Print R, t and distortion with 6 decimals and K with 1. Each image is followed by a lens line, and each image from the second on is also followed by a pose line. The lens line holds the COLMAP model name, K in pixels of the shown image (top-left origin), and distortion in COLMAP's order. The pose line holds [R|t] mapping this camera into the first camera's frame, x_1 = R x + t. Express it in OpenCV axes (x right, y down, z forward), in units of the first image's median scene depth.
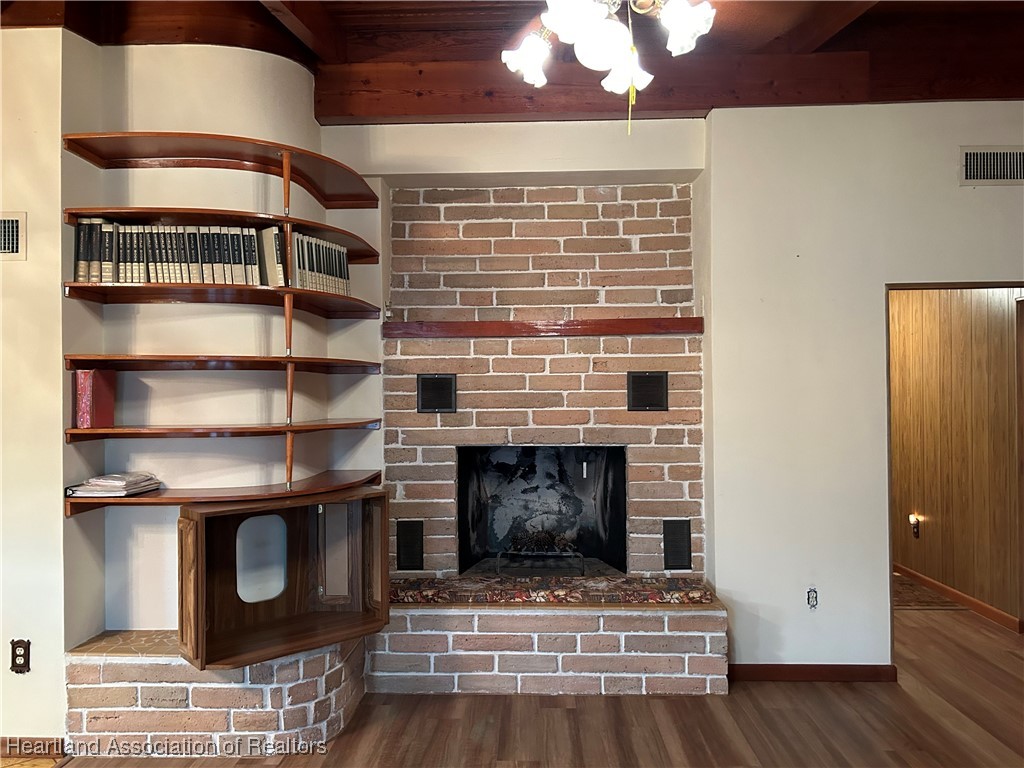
lens RADIAL K [[771.9, 0, 511.4], [0, 771.9, 394.5], [0, 0, 1]] dist [0.088545, -0.102490]
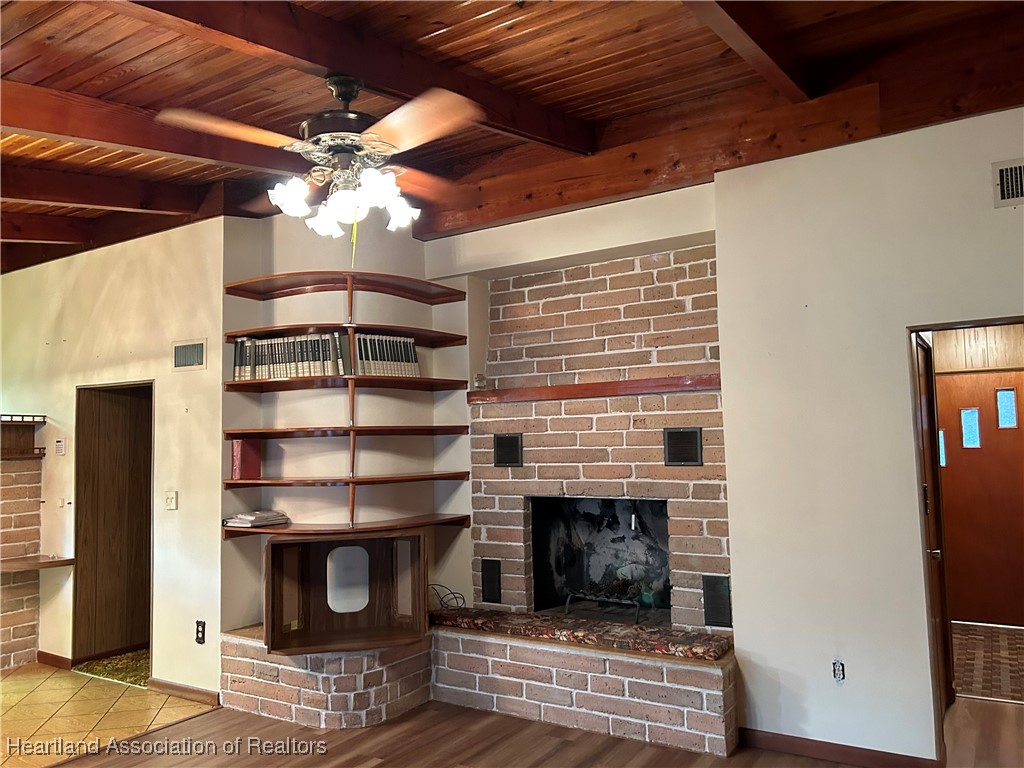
lens RADIAL K [[771.9, 0, 511.4], [0, 771.9, 394.5], [0, 0, 1]] dist [0.088545, -0.102490]
pose [[0.863817, -0.045673, -0.501730, 0.546118], [0.015146, 0.997786, -0.064754, -0.011300], [0.503577, 0.048336, 0.862597, -0.009668]]
